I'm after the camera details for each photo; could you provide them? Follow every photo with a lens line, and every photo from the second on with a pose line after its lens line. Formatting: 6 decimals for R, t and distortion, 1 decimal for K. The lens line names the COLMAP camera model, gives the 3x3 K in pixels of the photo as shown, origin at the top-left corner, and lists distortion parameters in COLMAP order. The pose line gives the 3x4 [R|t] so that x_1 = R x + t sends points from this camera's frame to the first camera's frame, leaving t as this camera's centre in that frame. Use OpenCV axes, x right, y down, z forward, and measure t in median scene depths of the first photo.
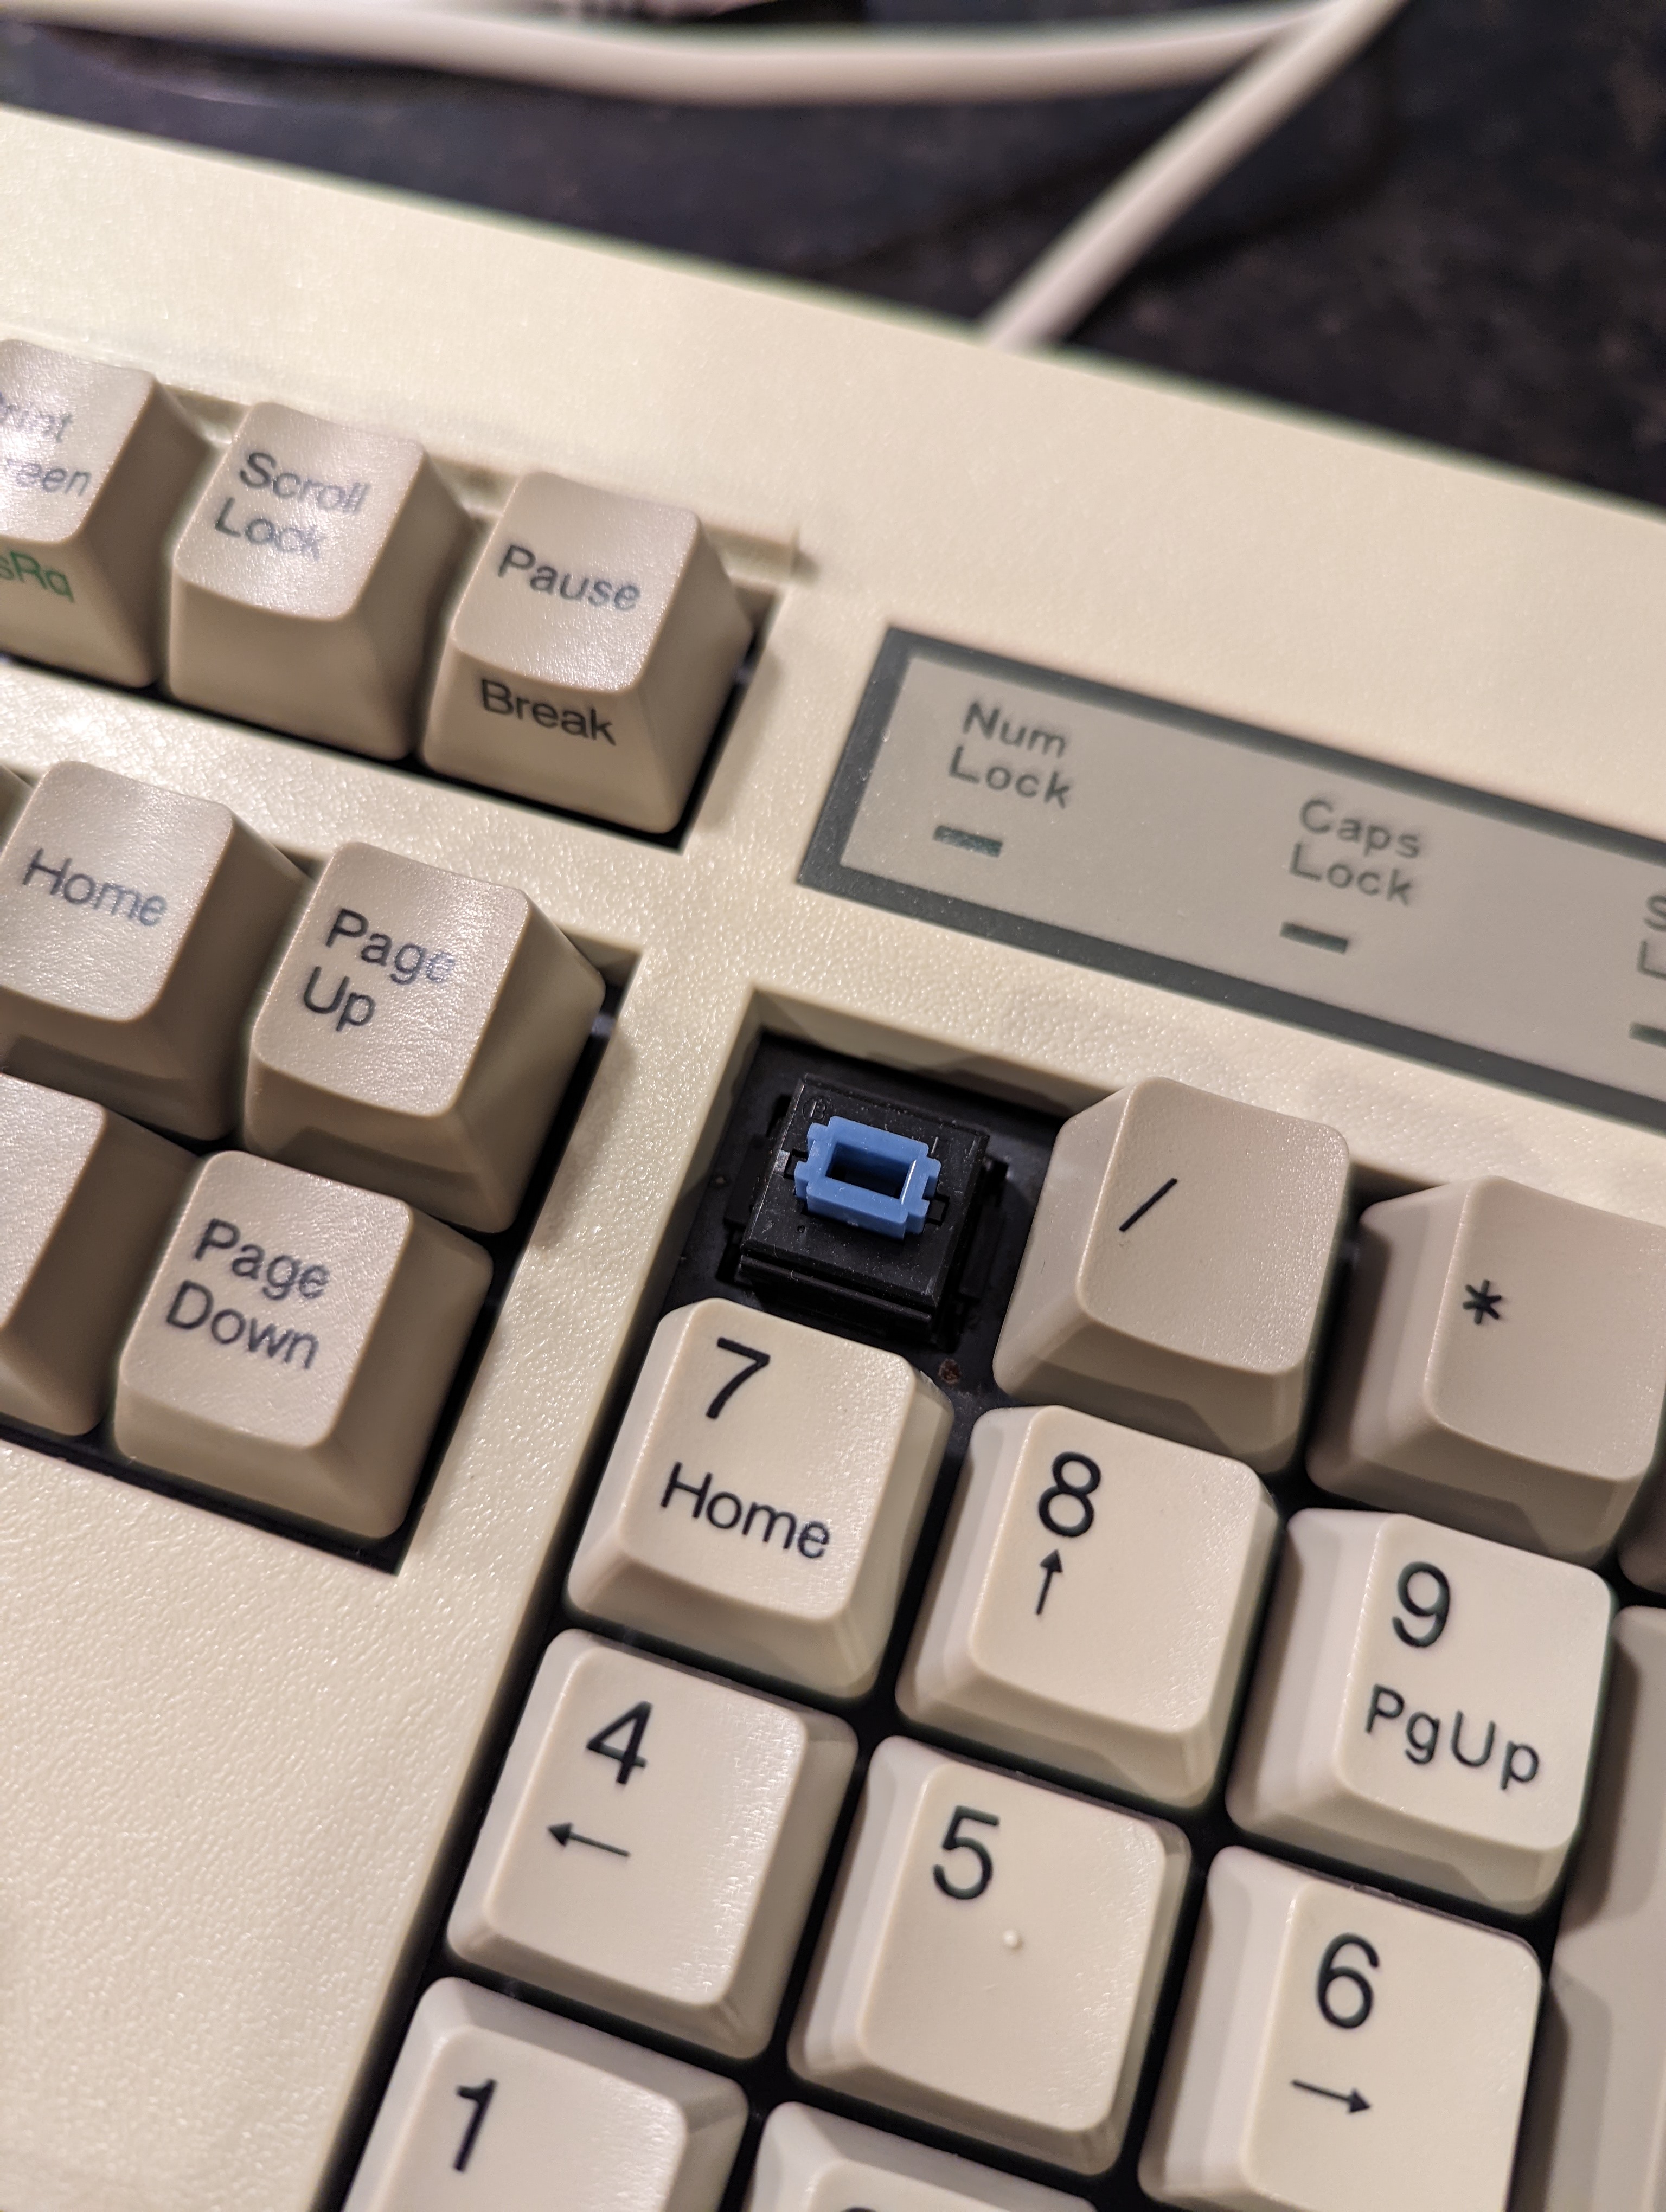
lens RADIAL K [[1654.0, 0, 833.0], [0, 1654.0, 1106.0], [0, 0, 1]] dist [-0.067084, -0.000818]
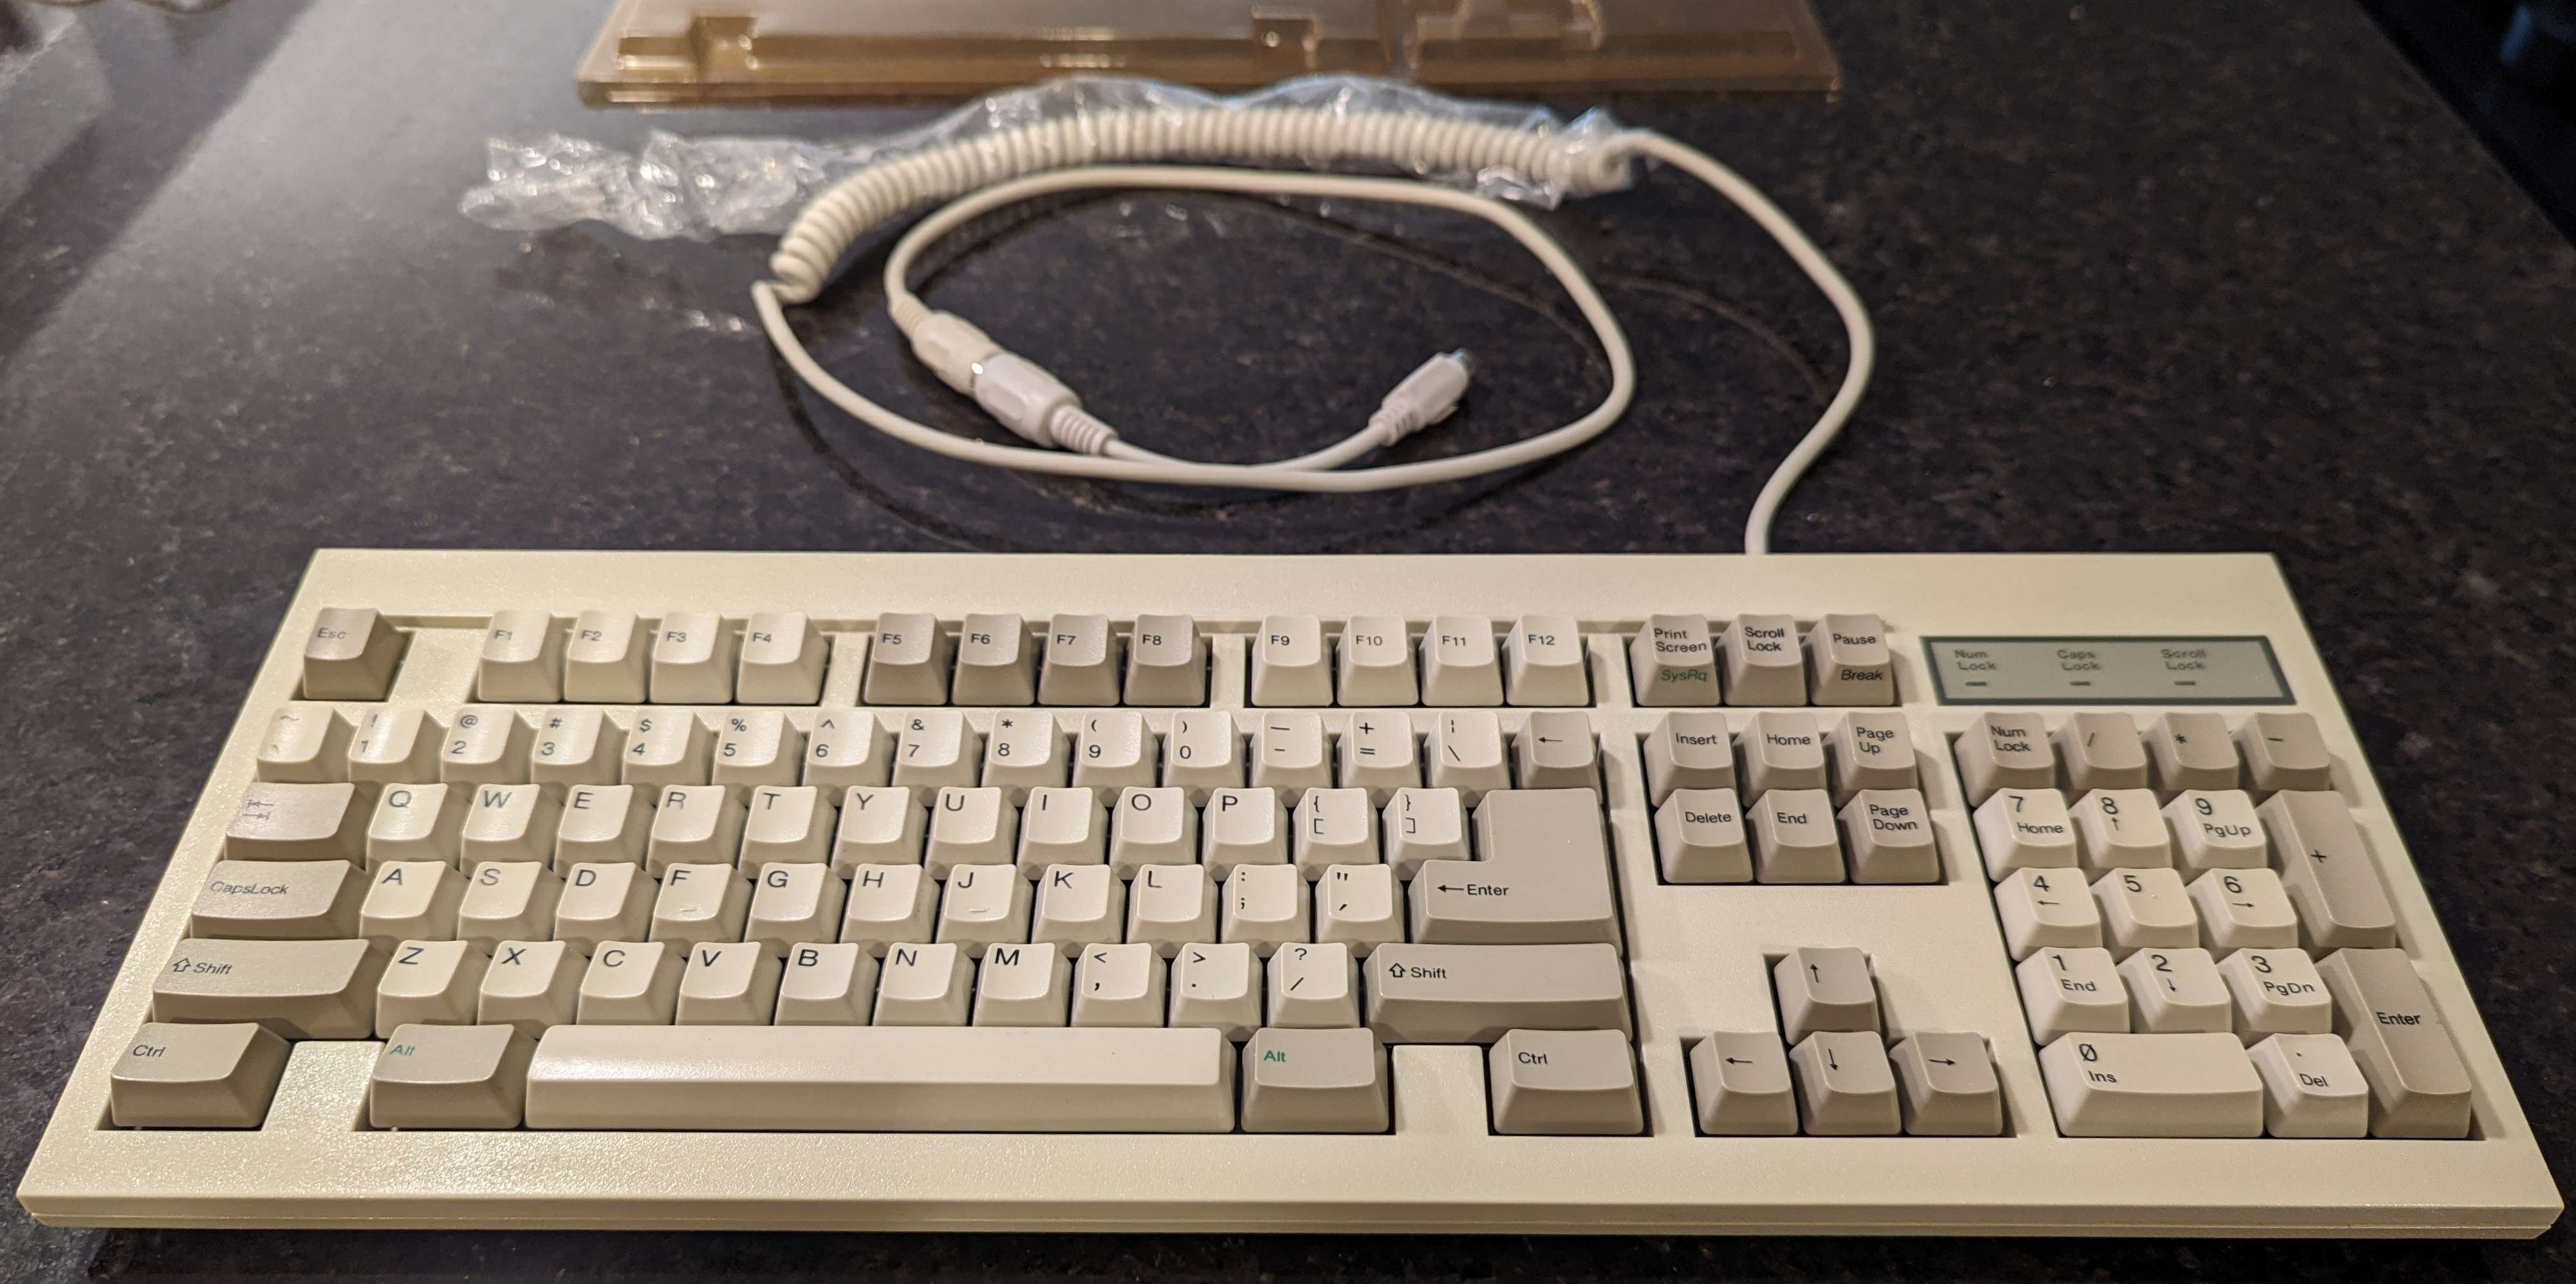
lens RADIAL K [[1957.4, 0, 1288.0], [0, 1957.4, 642.0], [0, 0, 1]] dist [0.002275, 0.002004]
pose [[0.954700, -0.227150, 0.192224, -2.018785], [0.284650, 0.885408, -0.367460, 0.835901], [-0.086728, 0.405531, 0.909958, -2.572700]]
